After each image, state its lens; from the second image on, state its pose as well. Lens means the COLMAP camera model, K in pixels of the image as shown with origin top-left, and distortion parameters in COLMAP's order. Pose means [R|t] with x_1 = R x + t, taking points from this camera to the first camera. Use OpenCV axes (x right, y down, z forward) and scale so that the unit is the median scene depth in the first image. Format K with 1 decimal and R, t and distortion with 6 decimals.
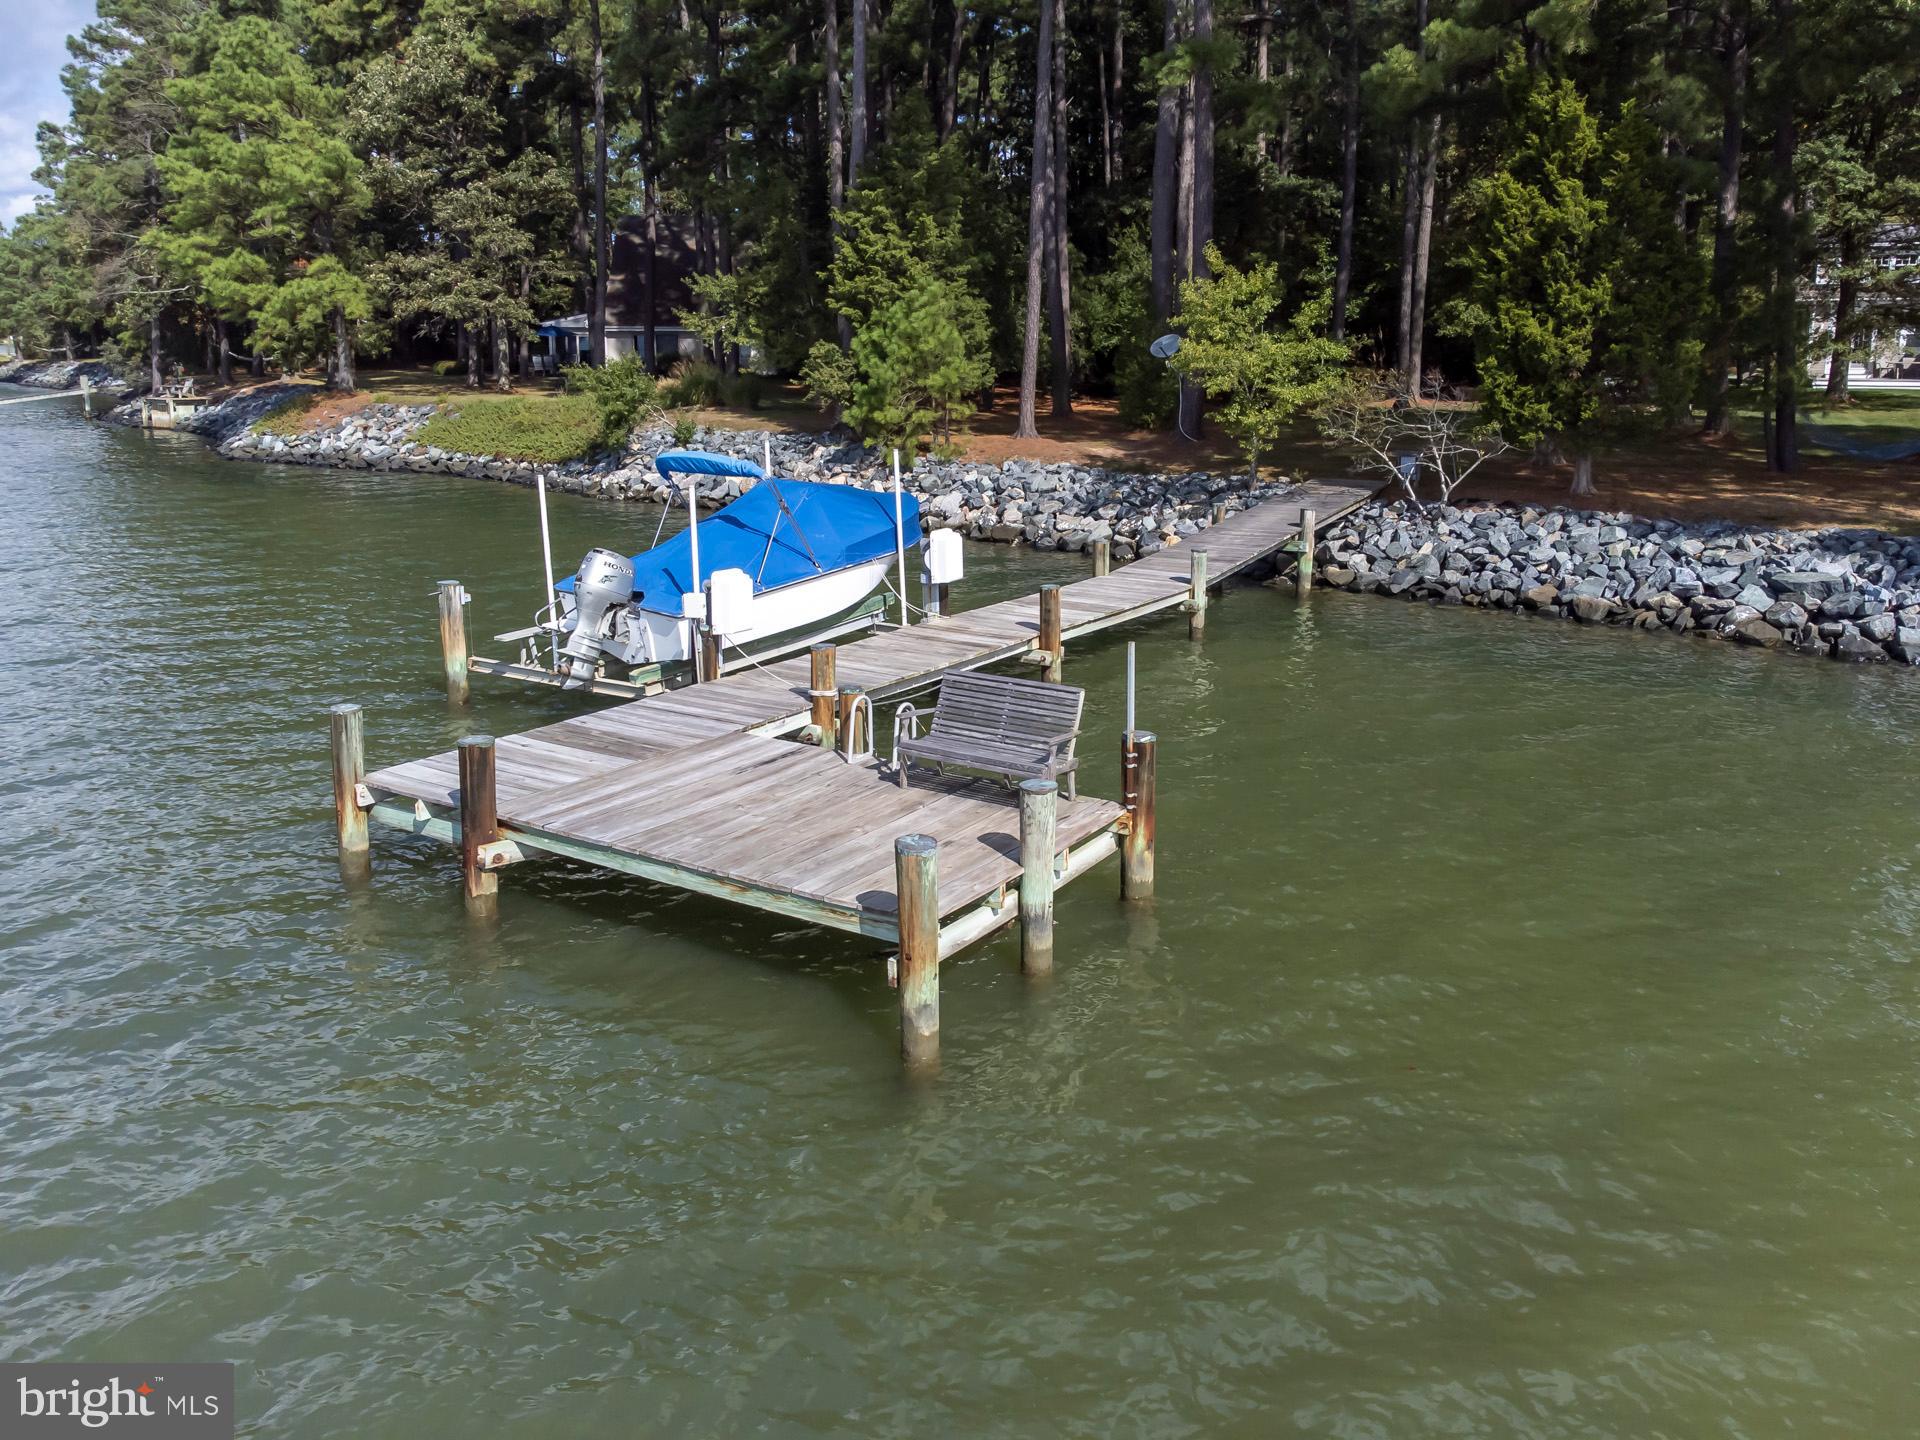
lens RADIAL K [[1450.8, 0, 960.0], [0, 1450.8, 720.0], [0, 0, 1]] dist [0.067656, -0.106139]
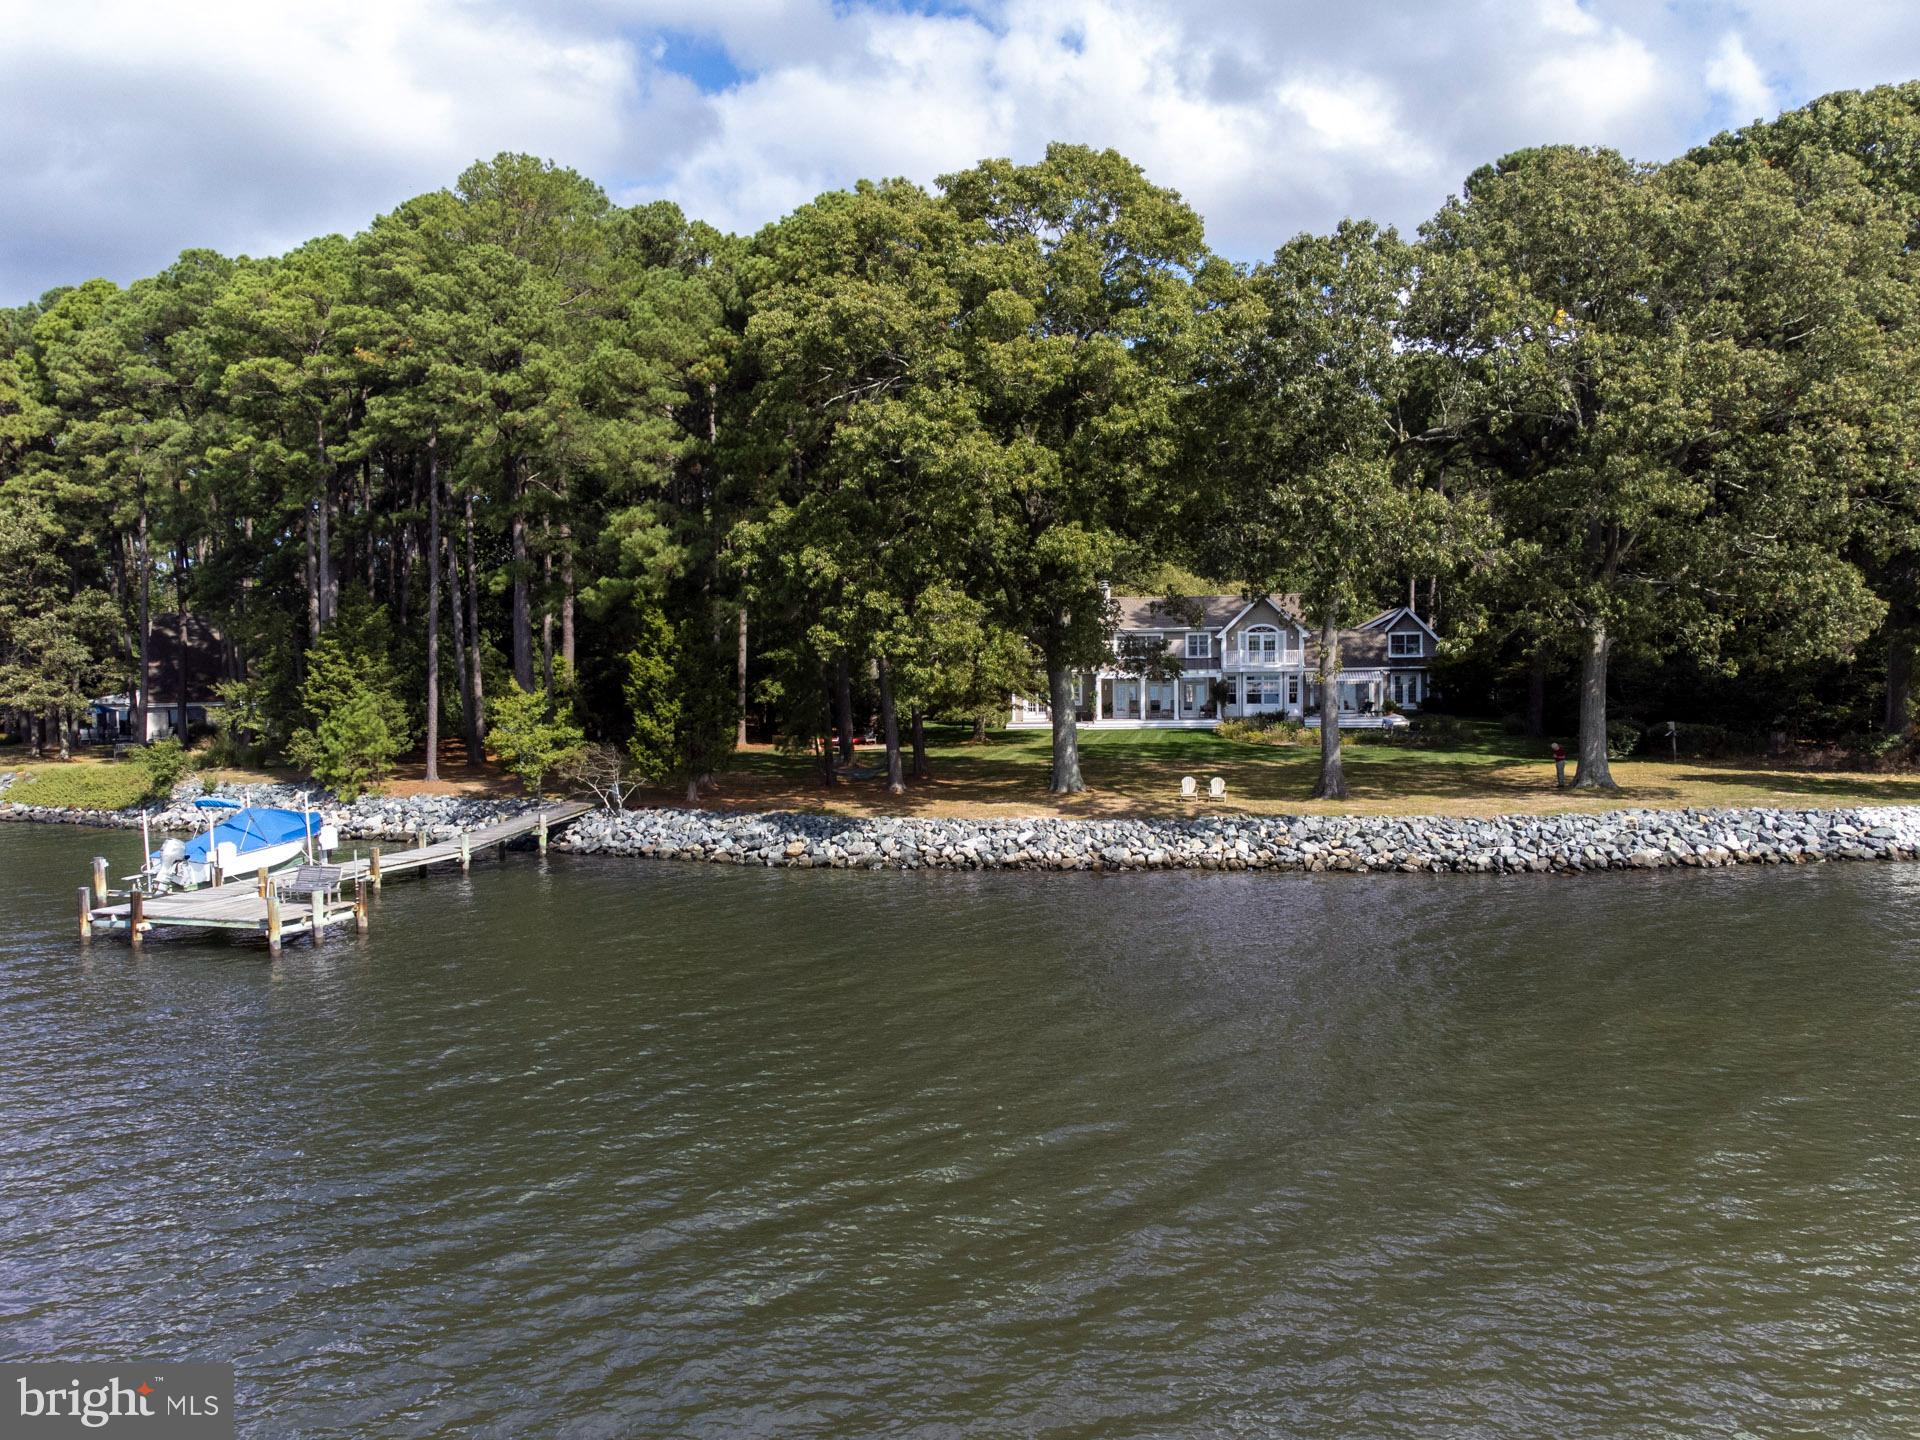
lens RADIAL K [[1603.5, 0, 956.2], [0, 1603.5, 798.0], [0, 0, 1]] dist [-0.010499, 0.004281]
pose [[0.968201, -0.040969, 0.246795, 0.177859], [0.082117, 0.983886, -0.158823, 0.168069], [-0.236312, 0.174039, 0.955964, -0.907732]]
